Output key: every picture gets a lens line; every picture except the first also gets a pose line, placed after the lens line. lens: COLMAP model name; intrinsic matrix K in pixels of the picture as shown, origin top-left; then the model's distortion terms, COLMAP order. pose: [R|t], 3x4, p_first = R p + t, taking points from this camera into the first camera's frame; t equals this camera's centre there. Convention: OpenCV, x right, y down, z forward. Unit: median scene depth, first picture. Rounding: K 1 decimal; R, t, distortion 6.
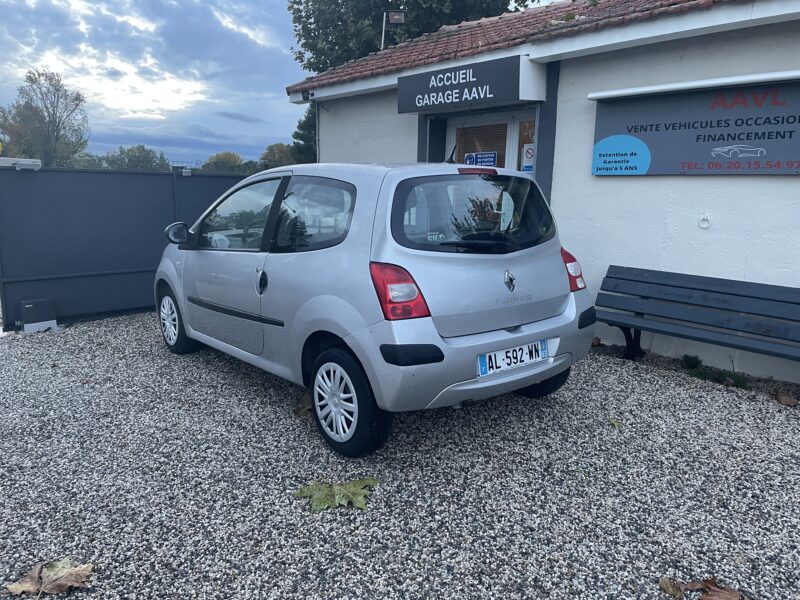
lens RADIAL K [[602.4, 0, 392.9], [0, 602.4, 299.1], [0, 0, 1]] dist [0.102810, -0.129859]
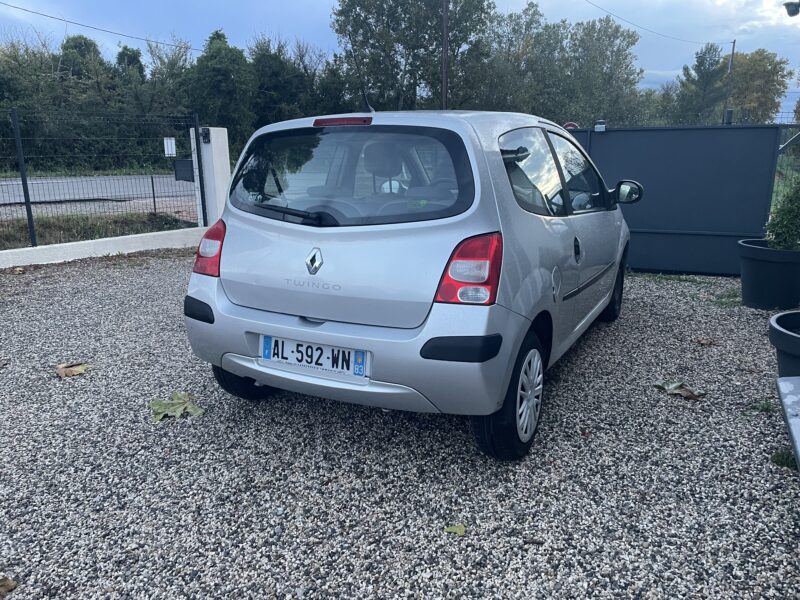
lens RADIAL K [[602.4, 0, 392.9], [0, 602.4, 299.1], [0, 0, 1]] dist [0.102810, -0.129859]
pose [[0.390827, 0.214848, -0.895039, 0.716353], [-0.154214, 0.973917, 0.166443, -0.097250], [0.907454, 0.072977, 0.413766, 0.571811]]
